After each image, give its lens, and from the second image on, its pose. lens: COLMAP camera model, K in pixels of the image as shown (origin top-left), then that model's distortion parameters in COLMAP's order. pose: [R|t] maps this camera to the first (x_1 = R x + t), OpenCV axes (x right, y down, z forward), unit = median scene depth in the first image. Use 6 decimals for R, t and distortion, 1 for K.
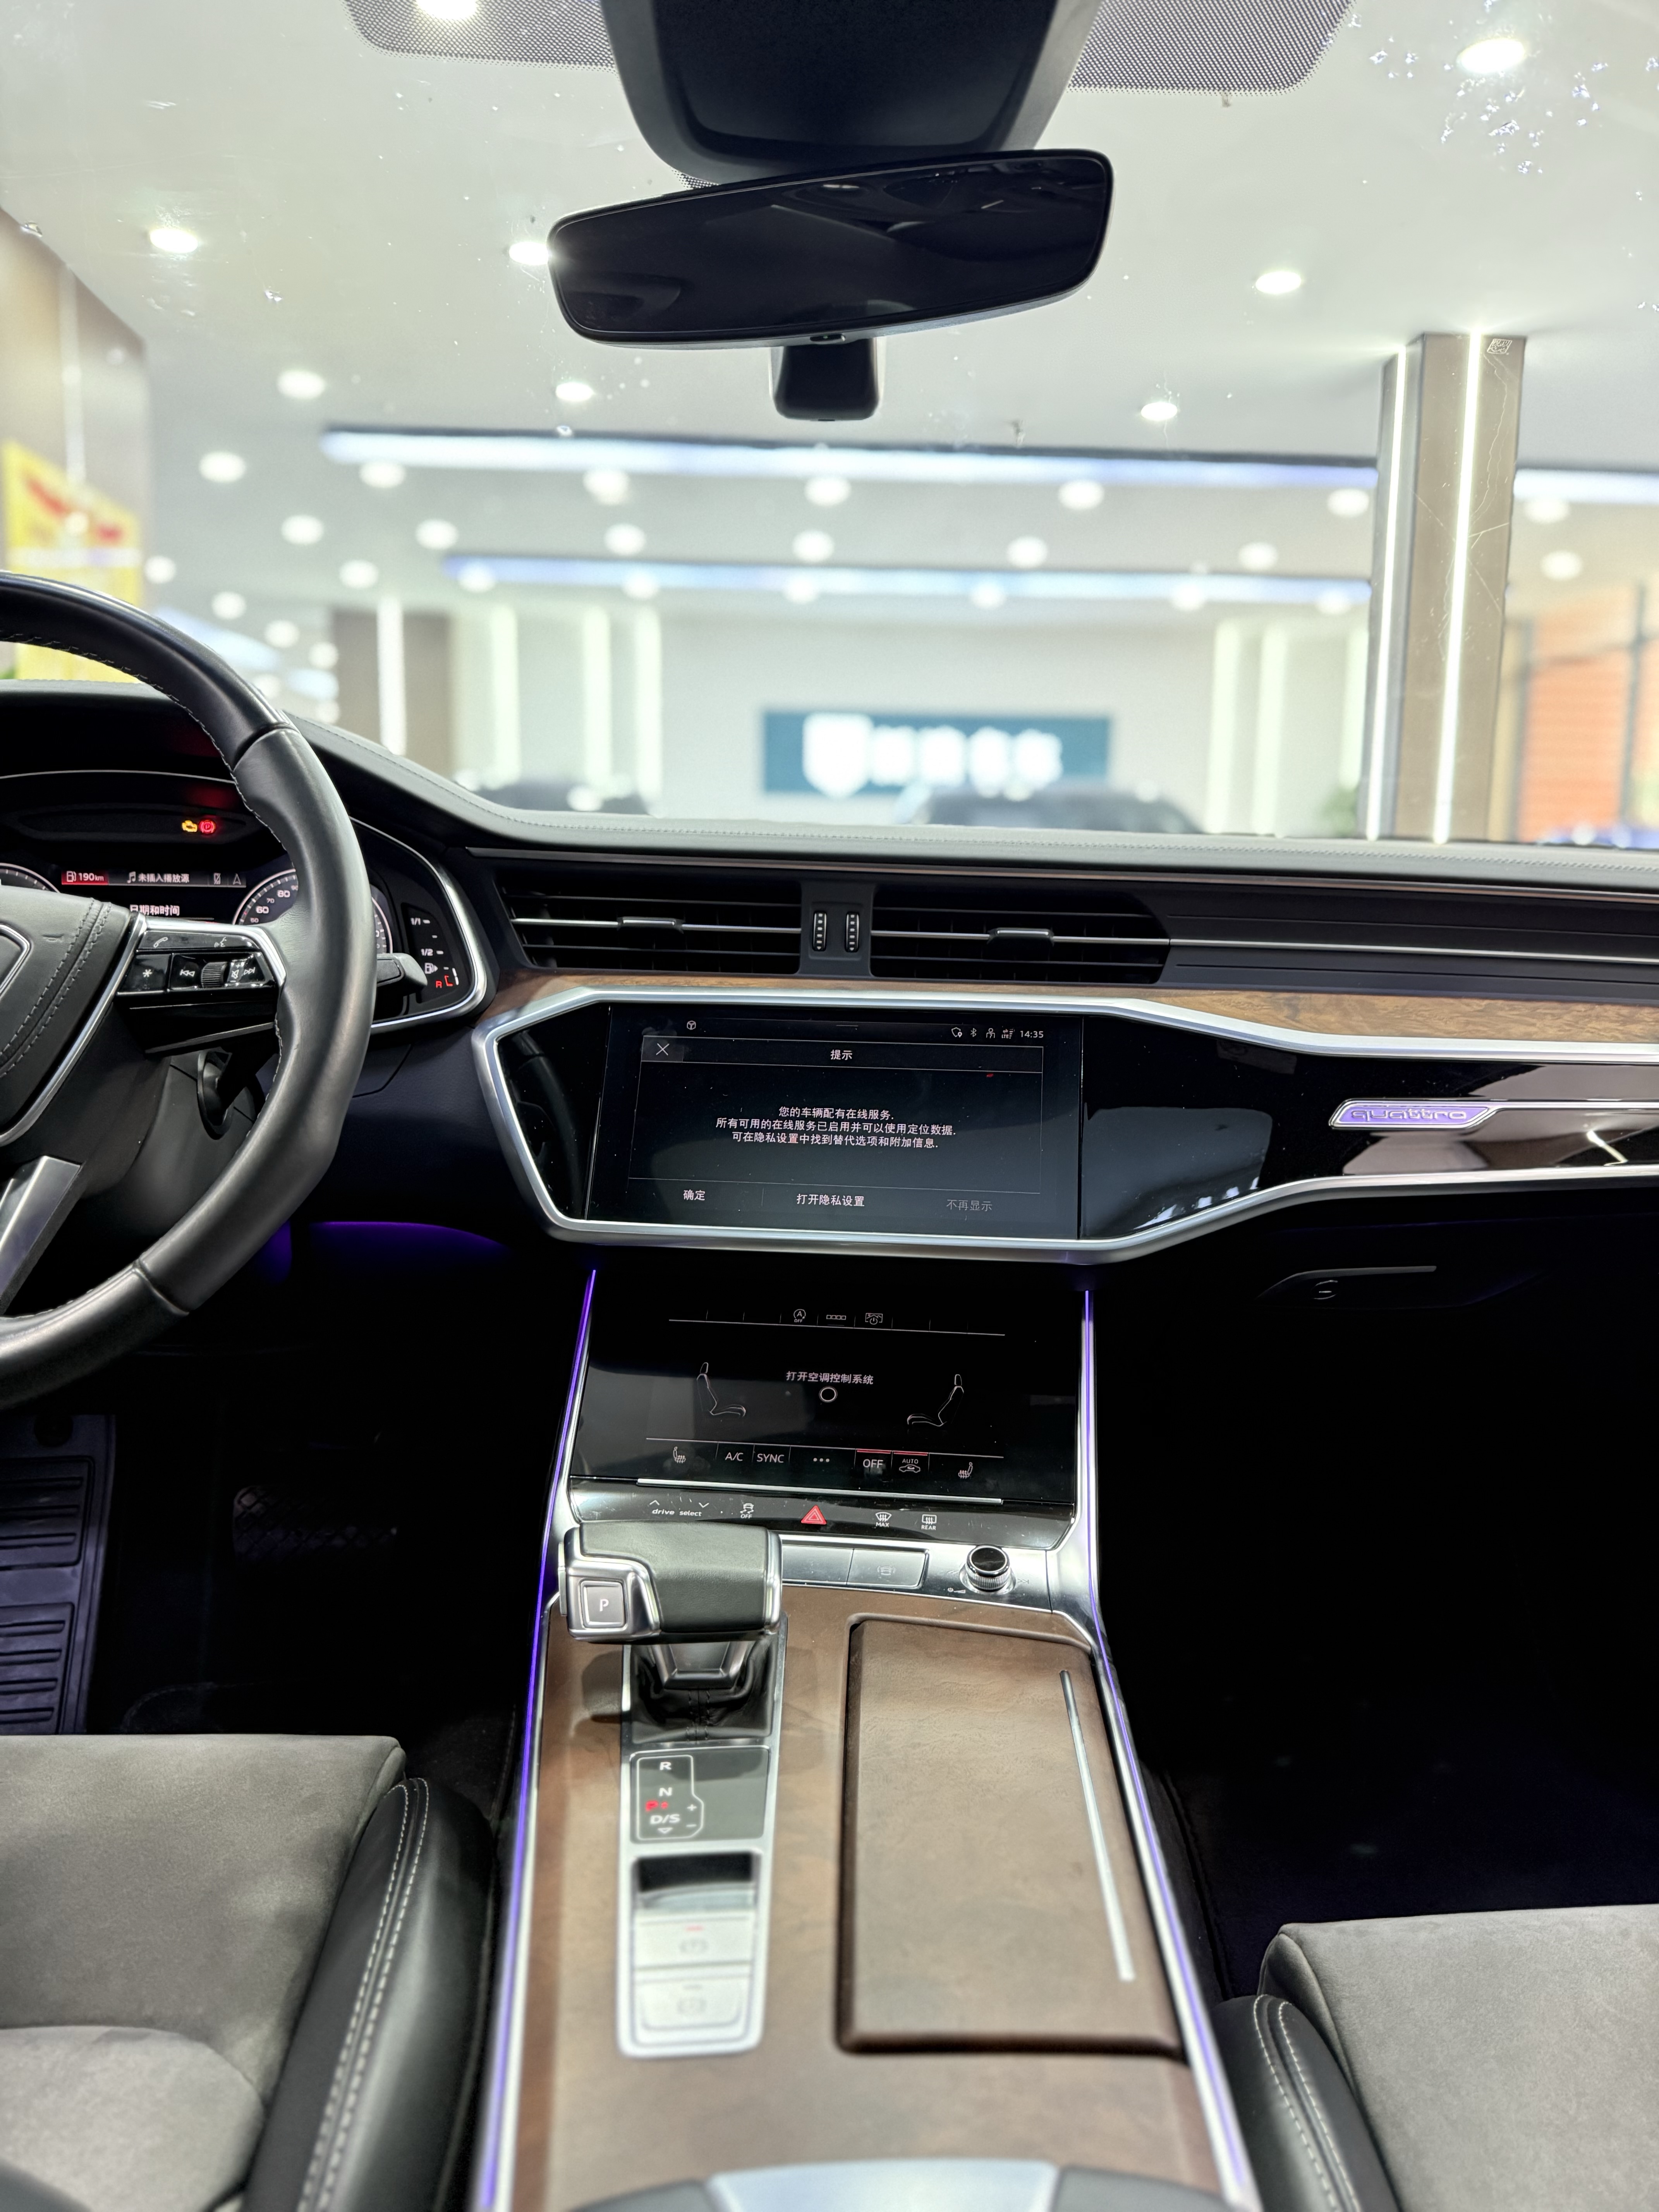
lens RADIAL K [[1560.1, 0, 848.2], [0, 1560.1, 1097.5], [0, 0, 1]] dist [0.032975, -0.043194]
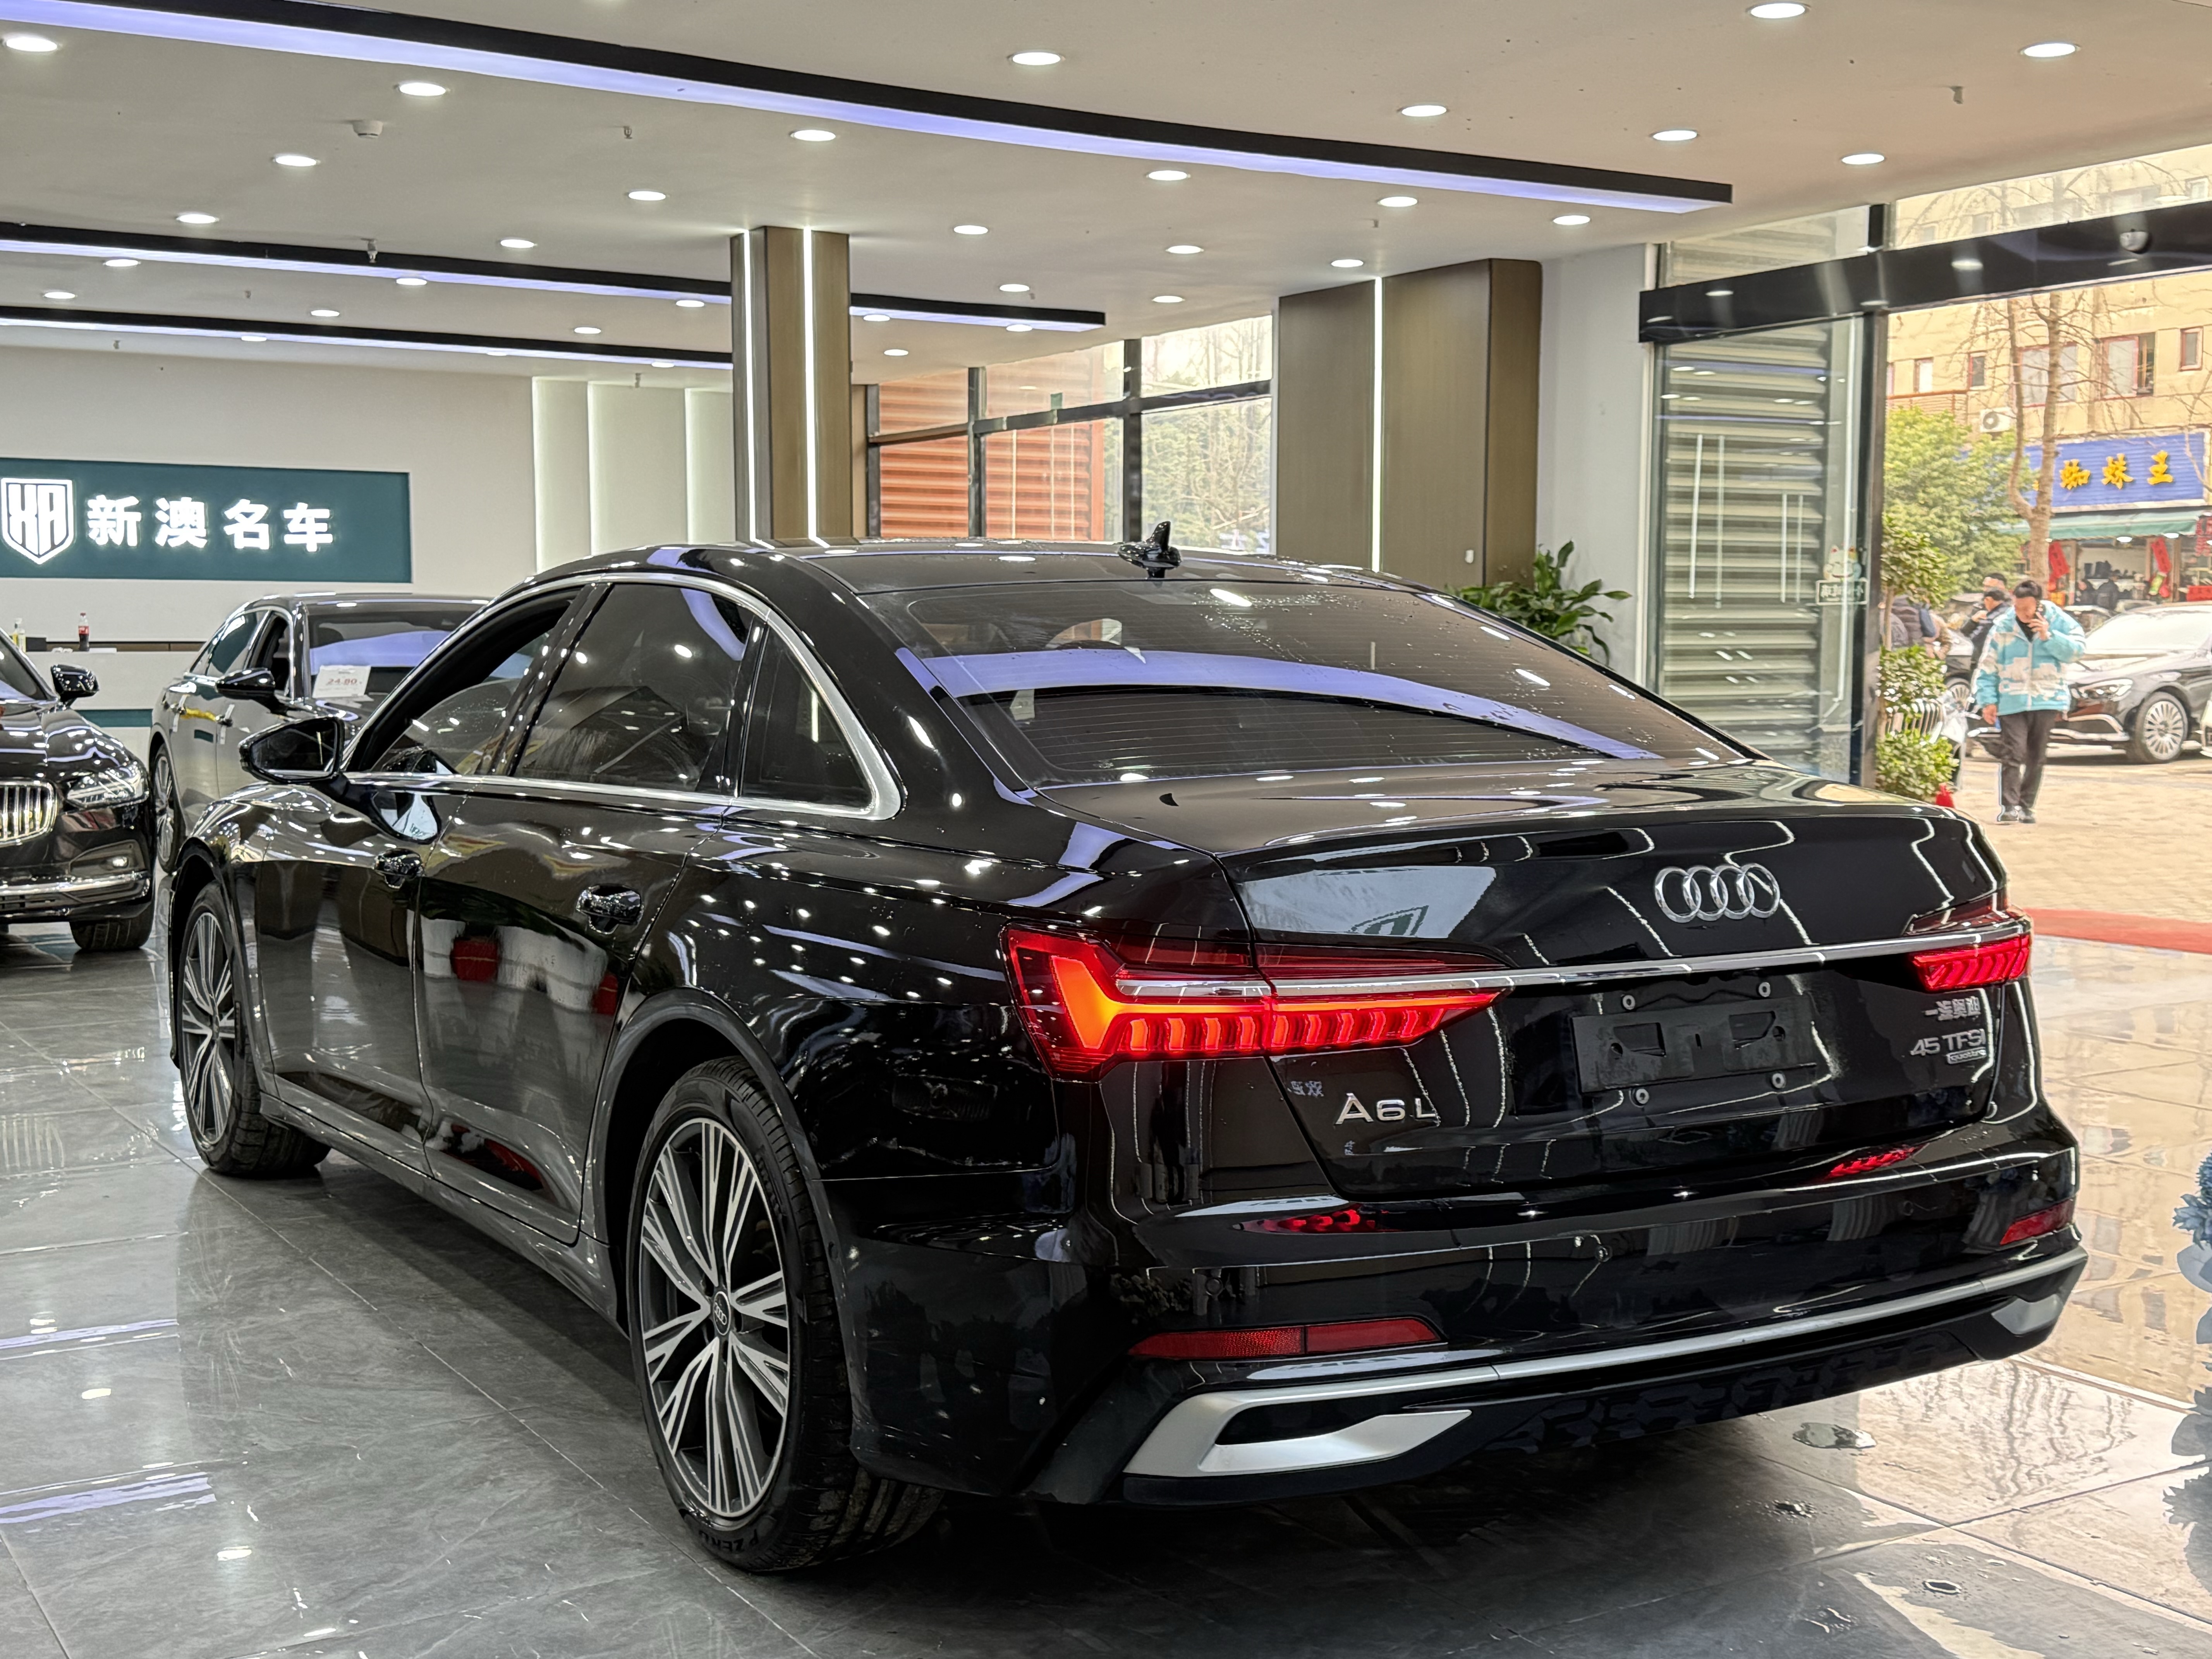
lens RADIAL K [[2574.4, 0, 1116.9], [0, 2574.4, 816.2], [0, 0, 1]] dist [0.057856, 0.000000]
pose [[0.884160, -0.044023, 0.465104, -2.728794], [0.077488, 0.995580, -0.053069, 0.581889], [-0.460712, 0.082961, 0.883664, -6.781934]]
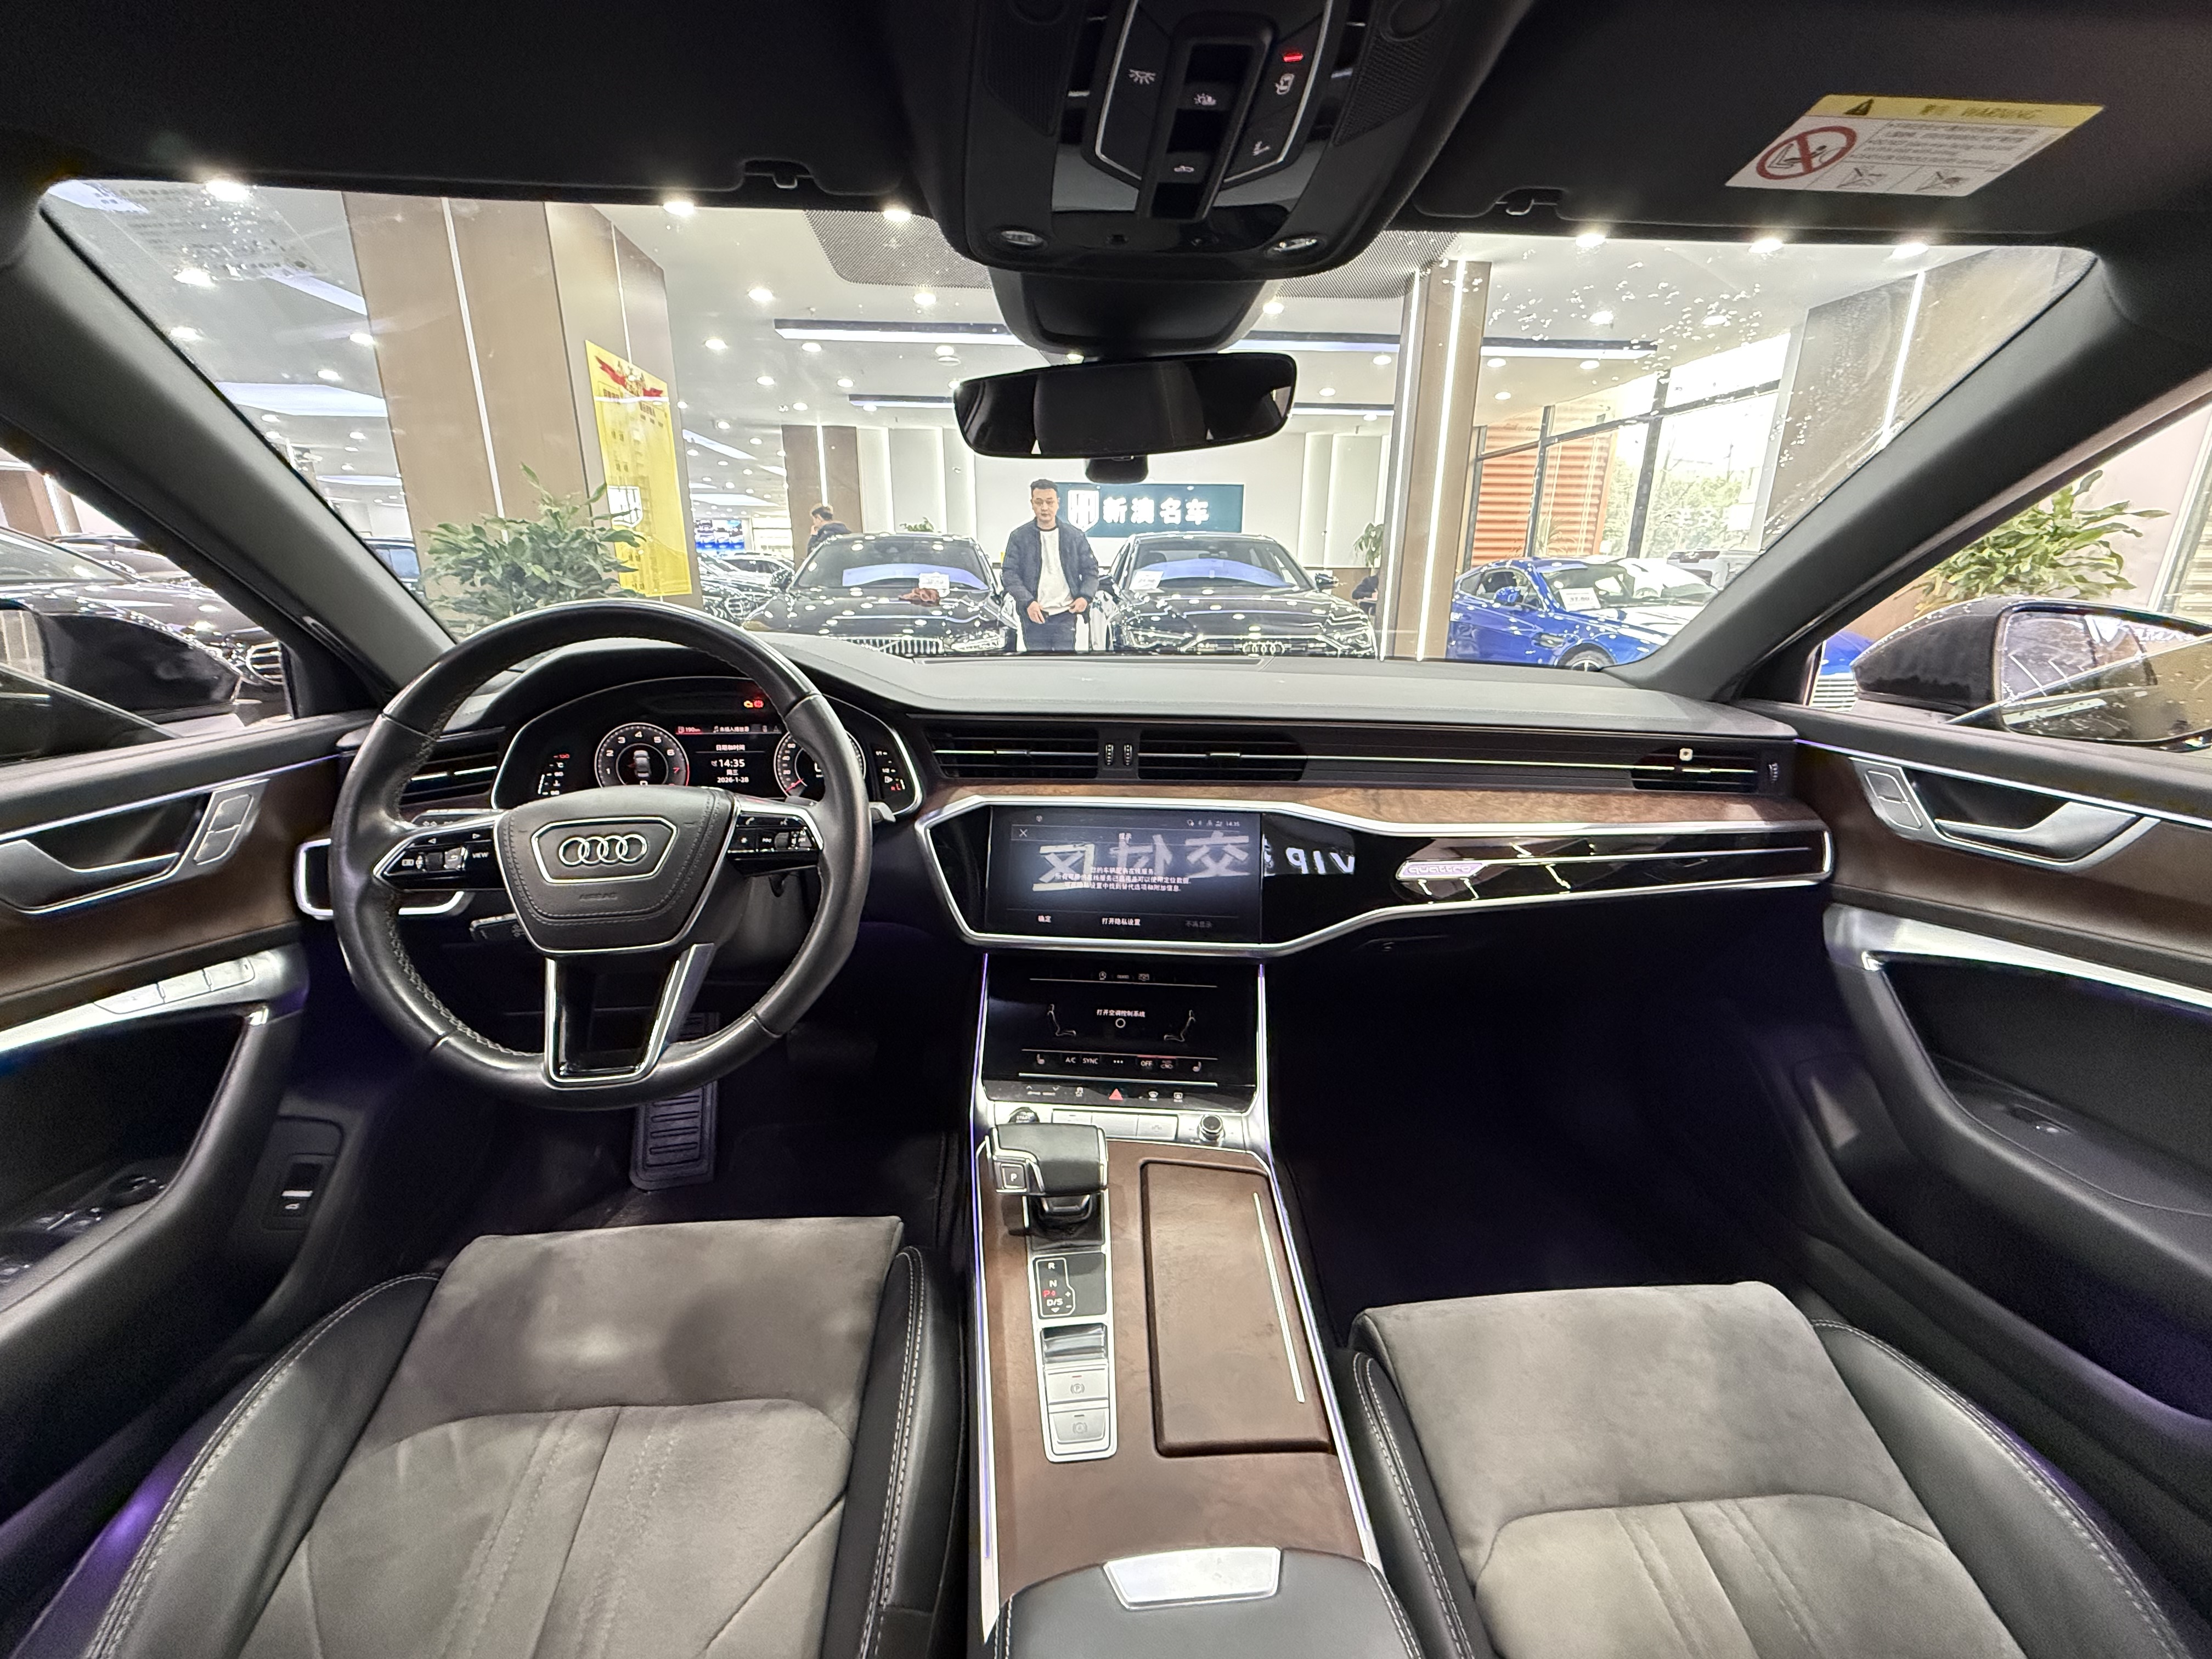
lens RADIAL K [[872.6, 0, 1104.0], [0, 872.6, 817.5], [0, 0, 1]] dist [0.000337, -0.000323]
pose [[0.999785, -0.015267, 0.014036, -0.048032], [0.013313, 0.991418, 0.130051, -0.203375], [-0.015901, -0.129836, 0.991408, 0.016322]]
